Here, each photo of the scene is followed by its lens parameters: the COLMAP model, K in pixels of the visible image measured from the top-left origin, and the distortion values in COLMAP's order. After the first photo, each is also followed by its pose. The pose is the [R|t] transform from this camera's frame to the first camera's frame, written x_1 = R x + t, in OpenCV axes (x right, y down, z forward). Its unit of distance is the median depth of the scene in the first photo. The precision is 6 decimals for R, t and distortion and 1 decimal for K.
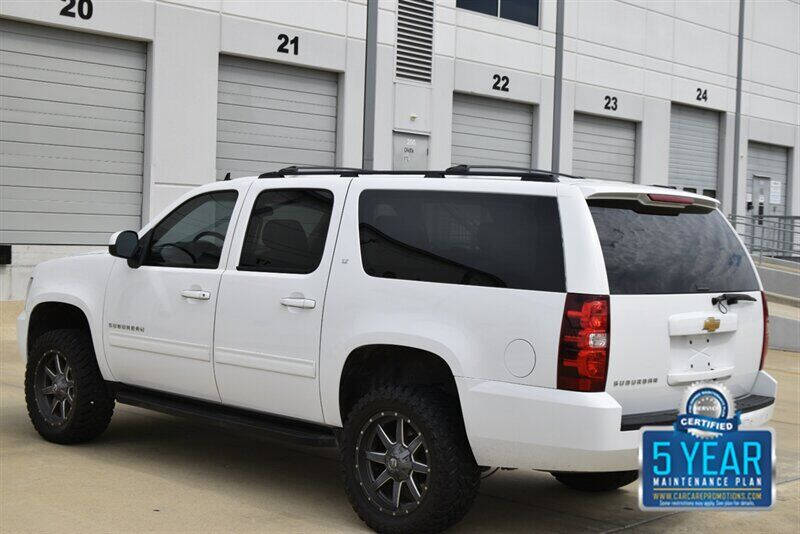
lens RADIAL K [[1217.5, 0, 400.0], [0, 1217.5, 267.0], [0, 0, 1]] dist [-0.029026, 0.009327]
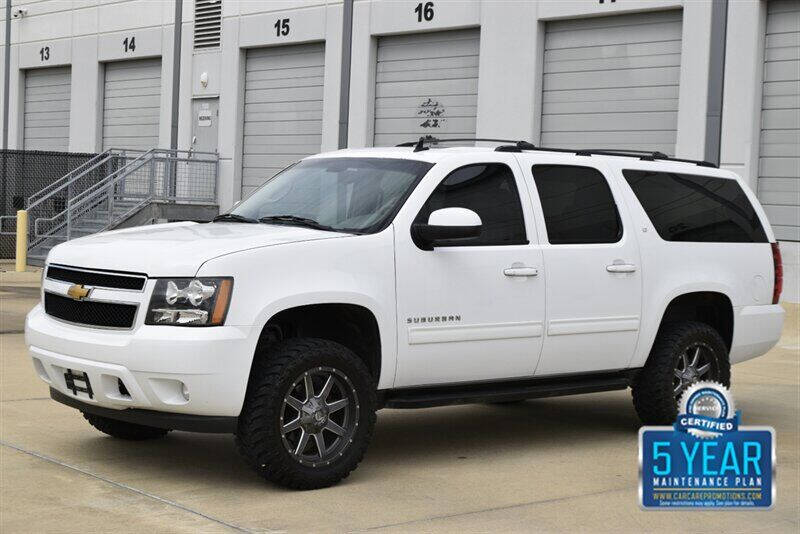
lens RADIAL K [[1387.7, 0, 400.0], [0, 1387.7, 267.0], [0, 0, 1]] dist [-0.072136, -0.065230]
pose [[0.112112, -0.078102, 0.990622, -1.289016], [0.008361, 0.996945, 0.077654, -0.069061], [-0.993660, -0.000423, 0.112422, 0.975616]]
